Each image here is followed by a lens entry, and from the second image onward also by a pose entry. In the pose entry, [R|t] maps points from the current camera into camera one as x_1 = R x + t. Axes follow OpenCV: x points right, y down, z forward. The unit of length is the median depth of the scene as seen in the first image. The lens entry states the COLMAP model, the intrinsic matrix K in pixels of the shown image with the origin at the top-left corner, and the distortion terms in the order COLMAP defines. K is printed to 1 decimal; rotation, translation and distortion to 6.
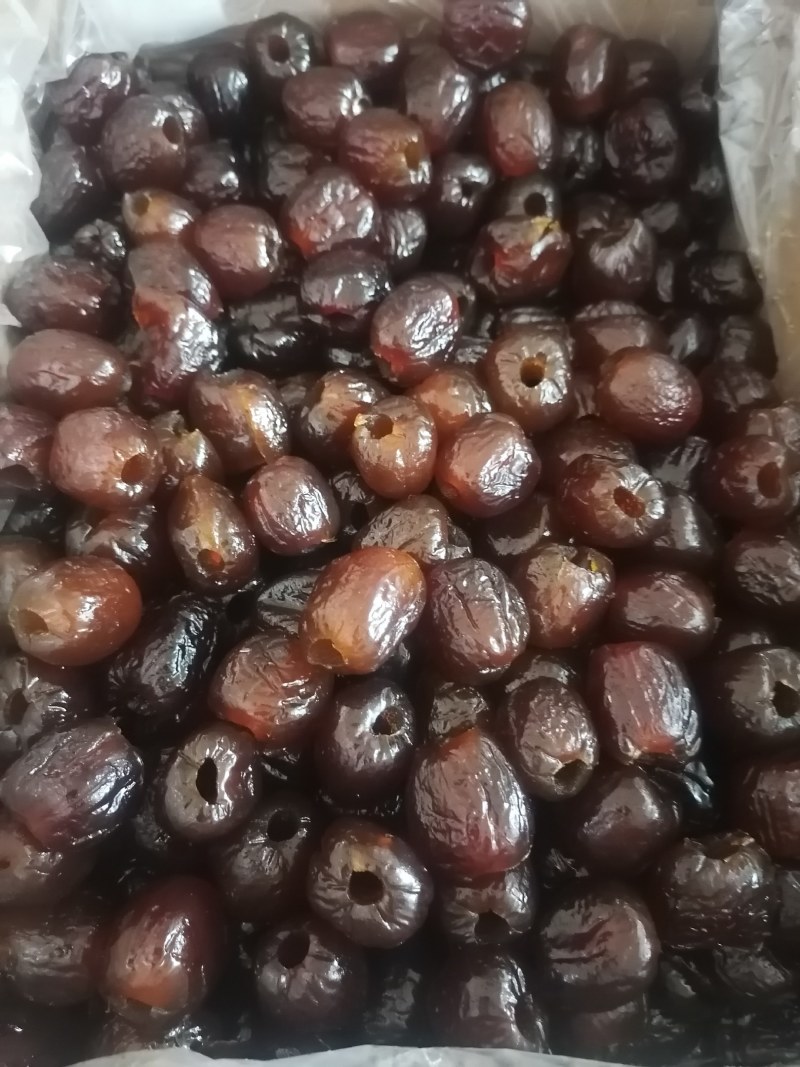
lens RADIAL K [[844.5, 0, 398.9], [0, 844.5, 537.0], [0, 0, 1]] dist [0.087362, -0.128893]
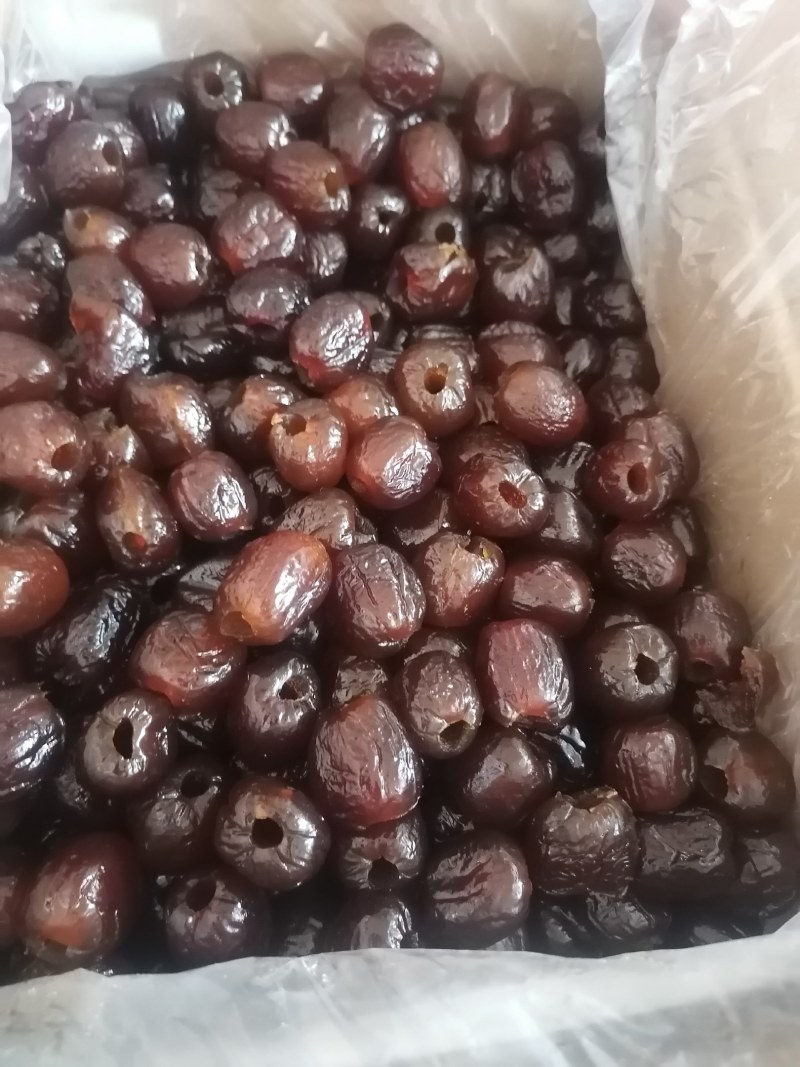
lens RADIAL K [[844.5, 0, 398.9], [0, 844.5, 537.0], [0, 0, 1]] dist [0.087362, -0.128893]
pose [[0.998545, 0.012286, 0.052504, 0.057220], [-0.010604, 0.999425, -0.032195, 0.049463], [-0.052870, 0.031591, 0.998102, -0.104252]]
